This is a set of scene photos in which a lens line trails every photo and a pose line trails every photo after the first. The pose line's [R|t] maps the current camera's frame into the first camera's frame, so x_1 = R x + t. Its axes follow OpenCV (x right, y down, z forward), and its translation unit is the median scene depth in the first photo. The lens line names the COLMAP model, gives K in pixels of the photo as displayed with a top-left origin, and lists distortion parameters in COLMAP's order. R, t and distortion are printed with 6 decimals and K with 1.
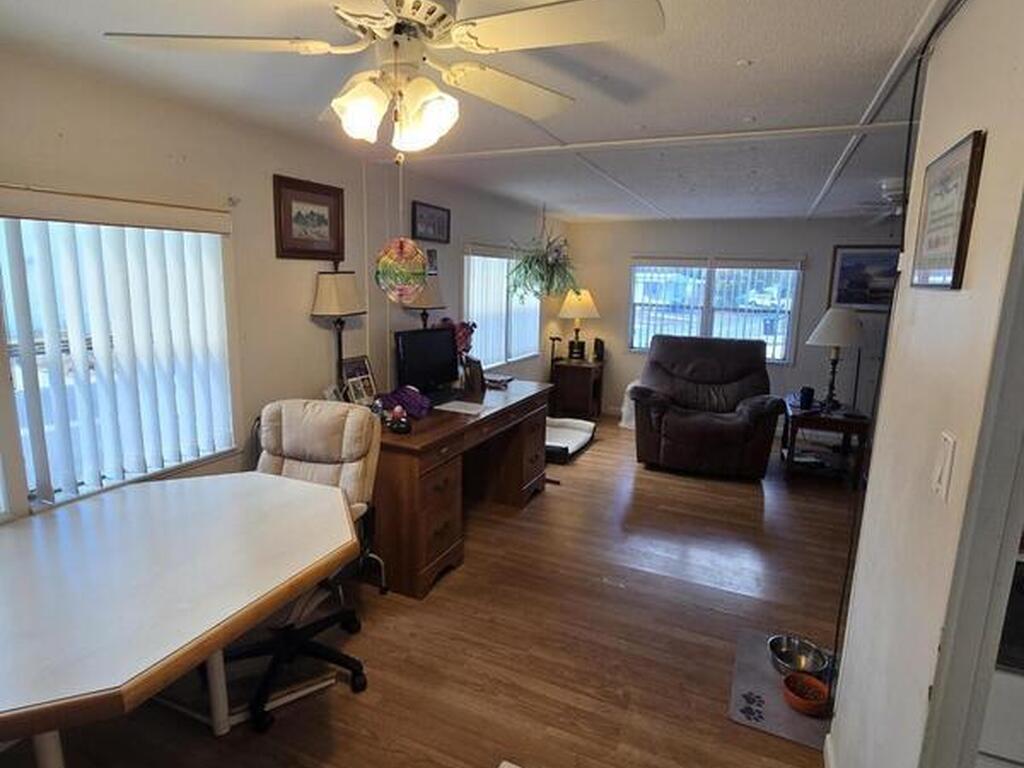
lens RADIAL K [[571.6, 0, 512.4], [0, 571.6, 379.3], [0, 0, 1]] dist [-0.003686, -0.000293]
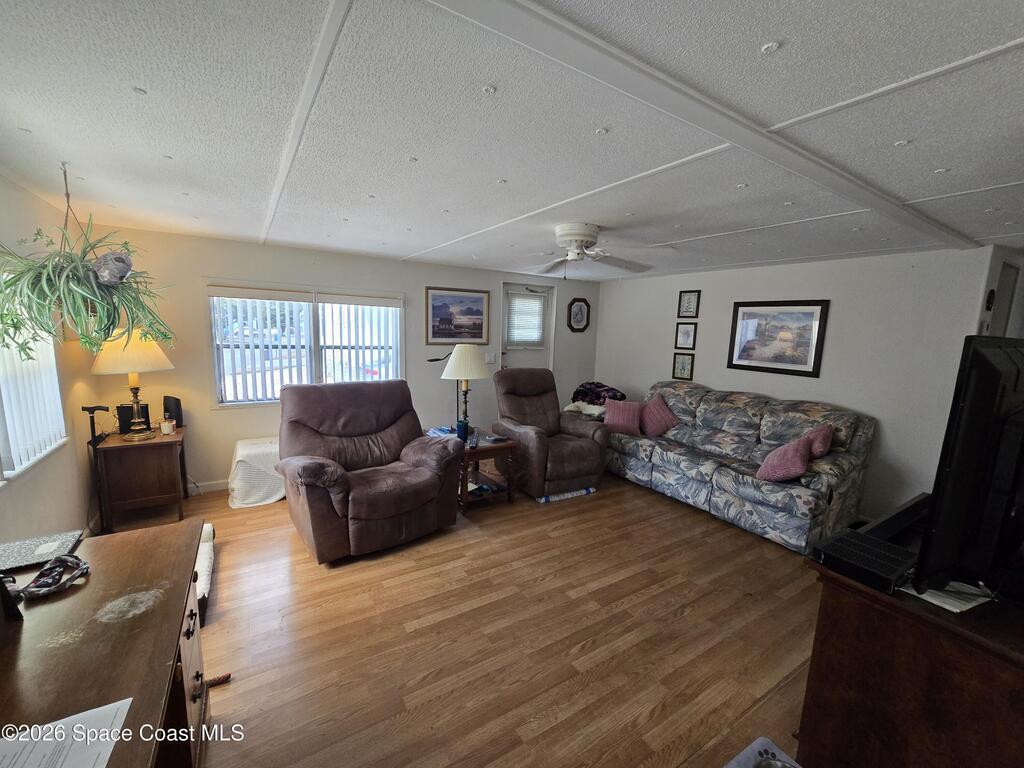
lens RADIAL K [[419.8, 0, 505.7], [0, 419.8, 392.3], [0, 0, 1]] dist [-0.004176, -0.000534]
pose [[0.551092, -0.138047, 0.822946, -0.054714], [0.125558, 0.988710, 0.081773, -0.077130], [-0.824944, 0.058263, 0.562203, 0.420628]]
